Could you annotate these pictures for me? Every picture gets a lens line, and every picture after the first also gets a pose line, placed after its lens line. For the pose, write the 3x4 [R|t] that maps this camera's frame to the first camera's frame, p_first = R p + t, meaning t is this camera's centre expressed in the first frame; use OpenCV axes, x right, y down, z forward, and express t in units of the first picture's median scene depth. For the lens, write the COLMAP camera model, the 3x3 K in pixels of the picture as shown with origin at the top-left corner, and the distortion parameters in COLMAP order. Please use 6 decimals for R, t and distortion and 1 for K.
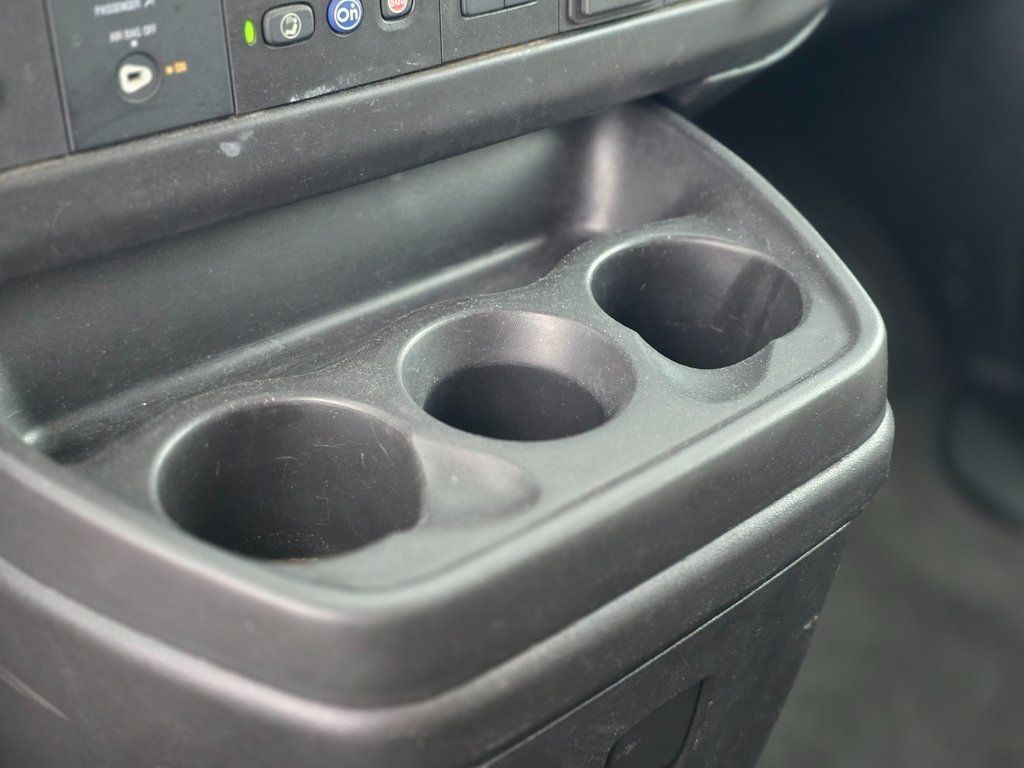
lens RADIAL K [[1433.1, 0, 512.0], [0, 1433.1, 384.0], [0, 0, 1]] dist [0.192301, -0.730859]
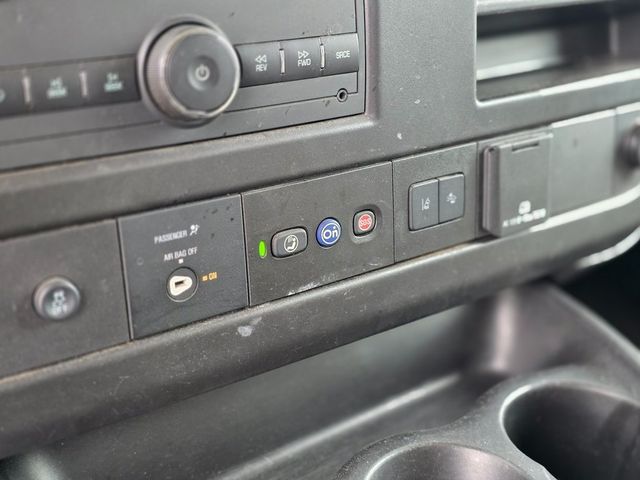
lens RADIAL K [[895.7, 0, 320.0], [0, 895.7, 240.0], [0, 0, 1]] dist [0.192301, -0.730859]
pose [[0.996392, 0.004182, -0.084771, -0.050358], [-0.019333, 0.983713, -0.178706, -0.094257], [0.082642, 0.179700, 0.980244, 0.150175]]
